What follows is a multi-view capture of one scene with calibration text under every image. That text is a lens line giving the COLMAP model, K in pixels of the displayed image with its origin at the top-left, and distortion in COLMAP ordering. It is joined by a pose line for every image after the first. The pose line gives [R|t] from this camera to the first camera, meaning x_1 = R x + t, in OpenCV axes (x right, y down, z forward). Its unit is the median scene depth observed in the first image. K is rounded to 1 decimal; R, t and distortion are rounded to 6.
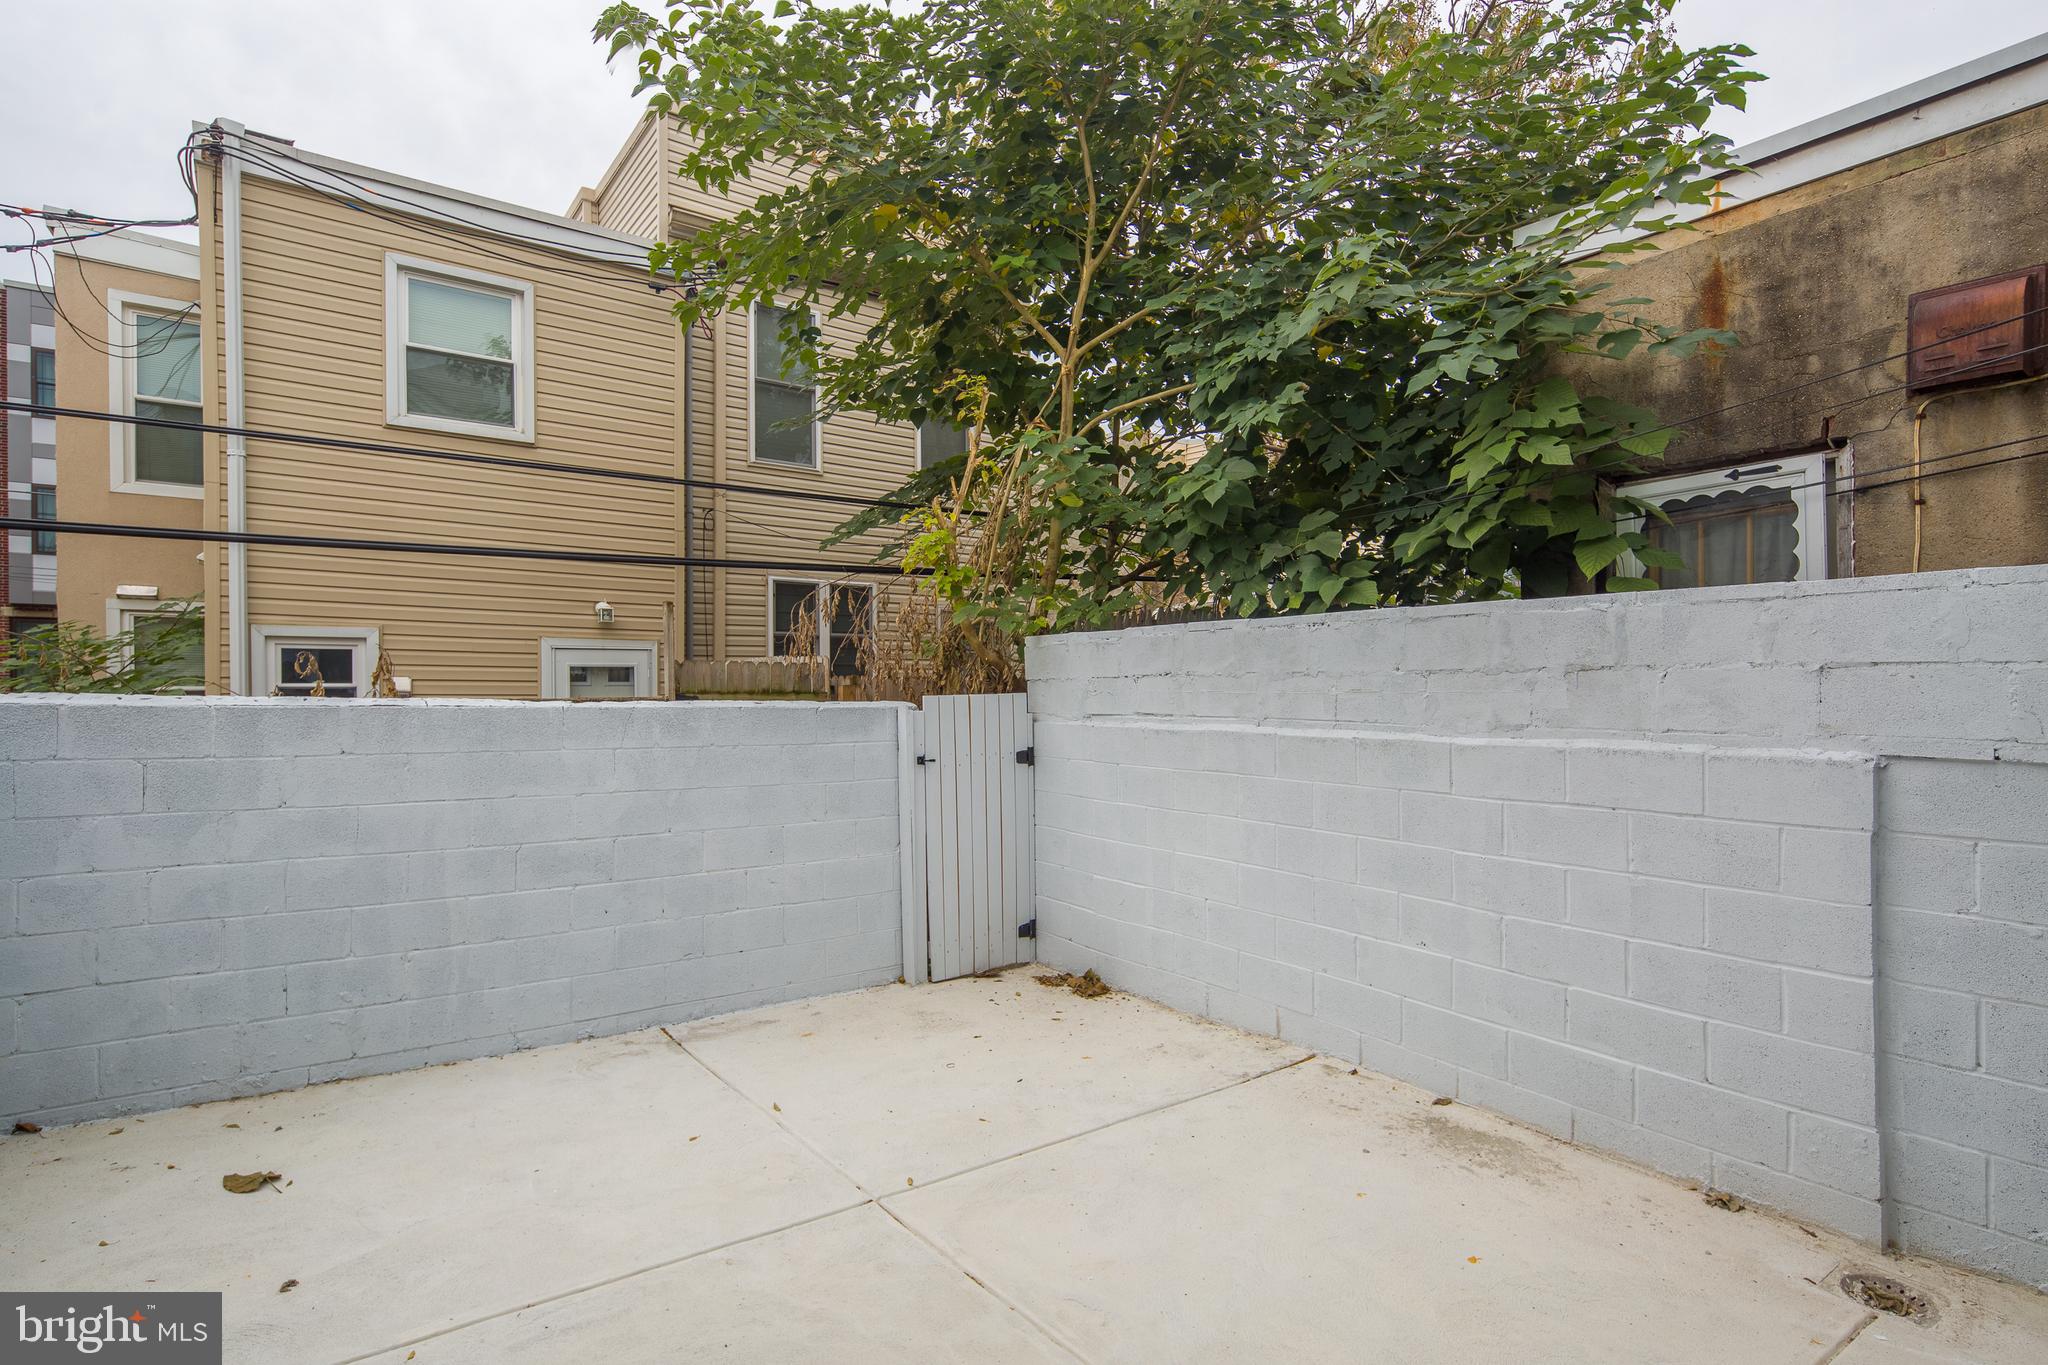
lens RADIAL K [[997.8, 0, 1025.6], [0, 997.8, 688.6], [0, 0, 1]] dist [0.003748, -0.004387]
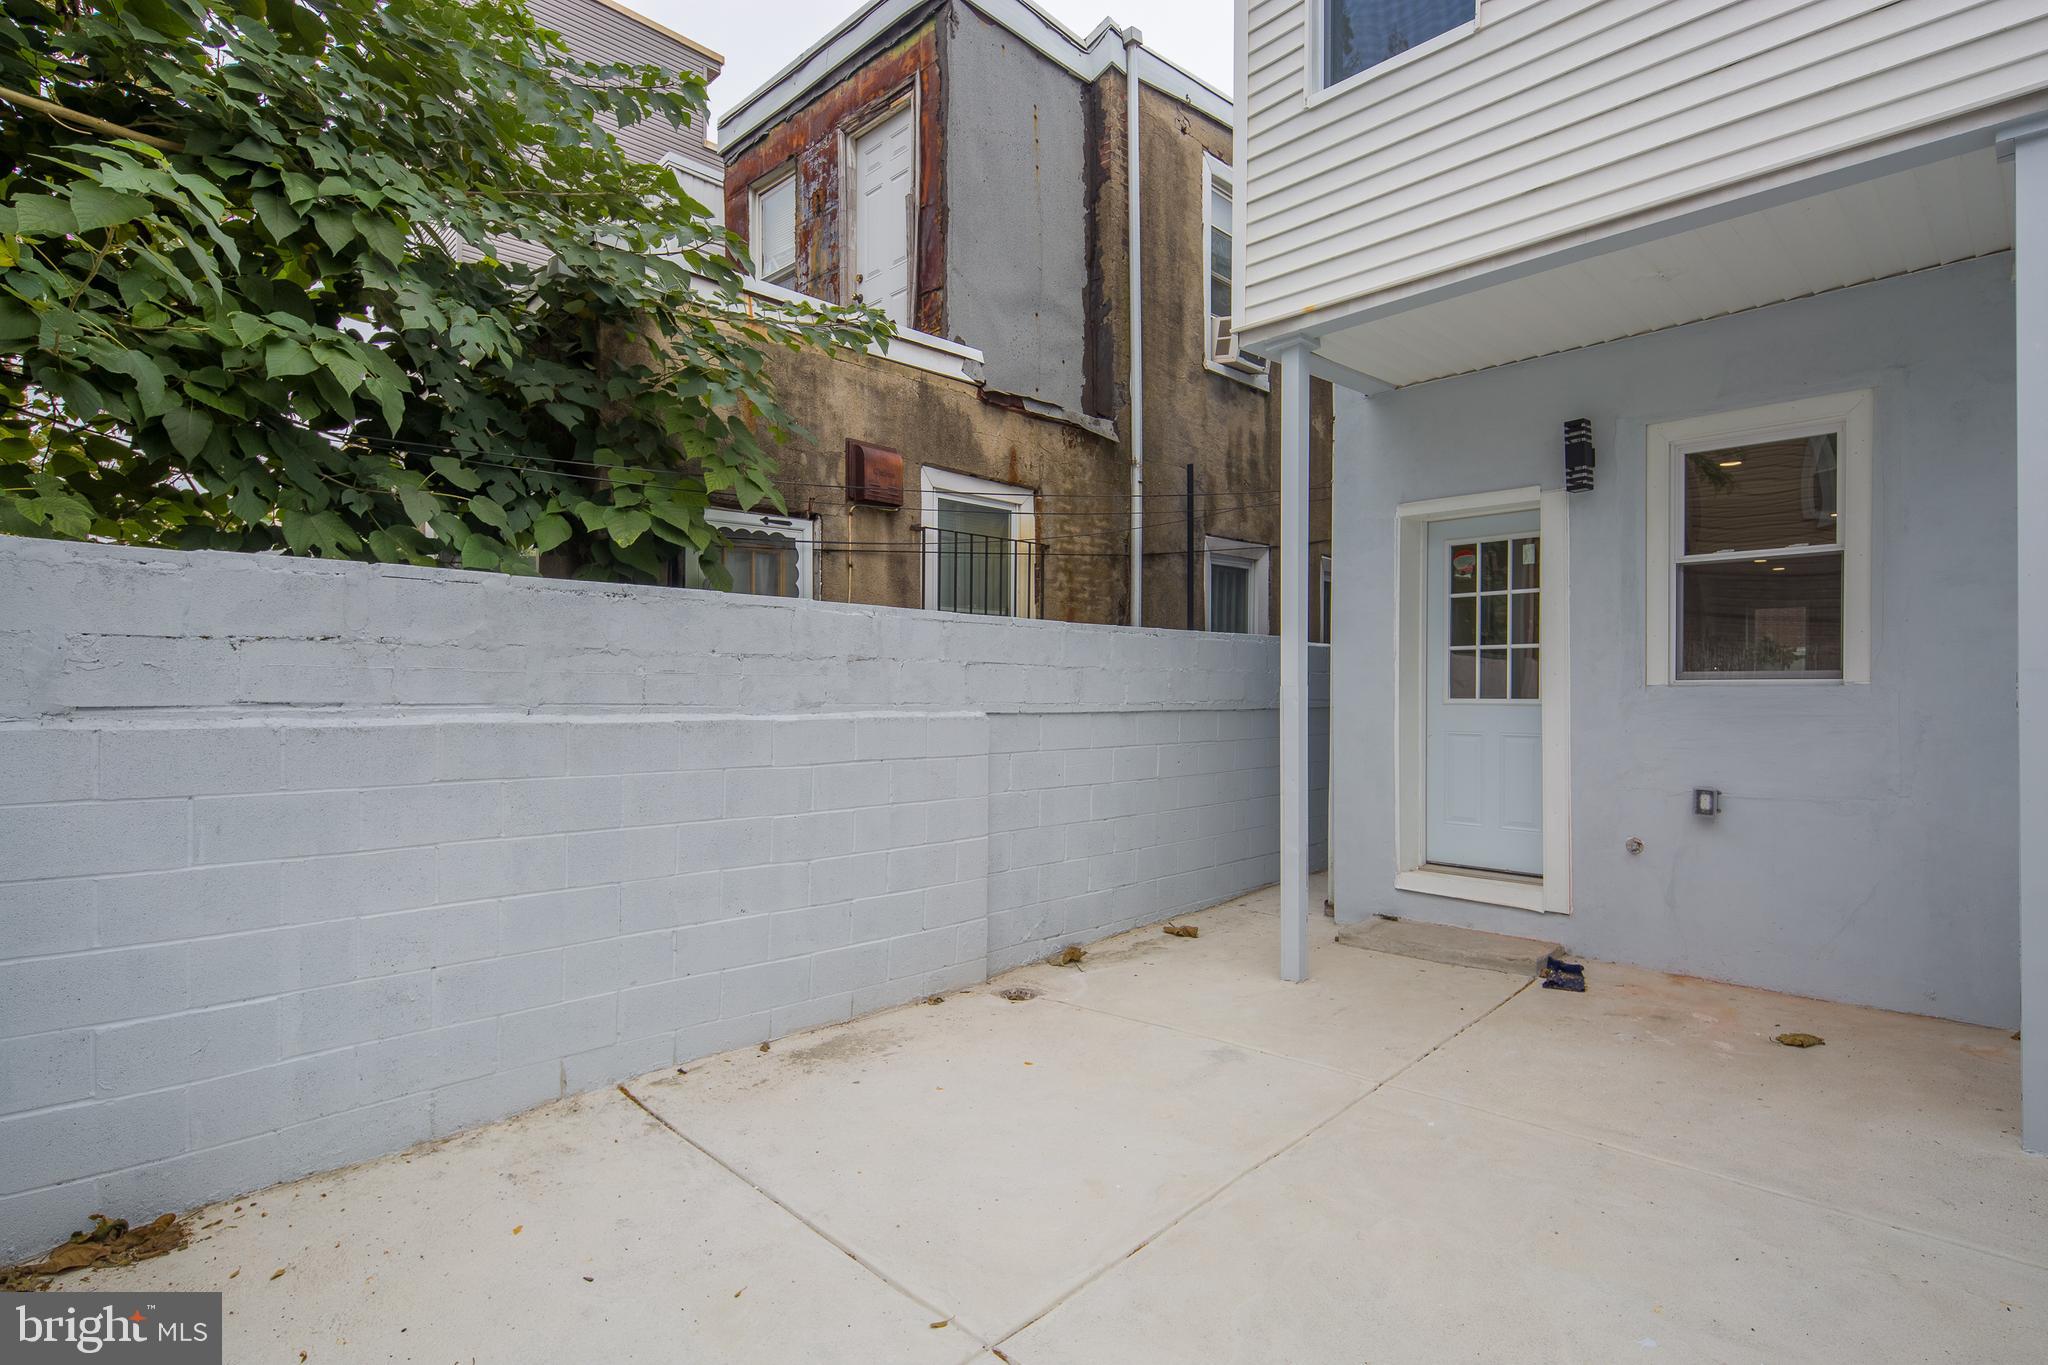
lens RADIAL K [[997.8, 0, 1025.2], [0, 997.8, 690.1], [0, 0, 1]] dist [0.003748, -0.004387]
pose [[-0.145650, 0.007446, 0.989308, -0.717521], [-0.002625, 0.999965, -0.007913, 0.028711], [-0.989333, -0.003750, -0.145625, 0.880427]]
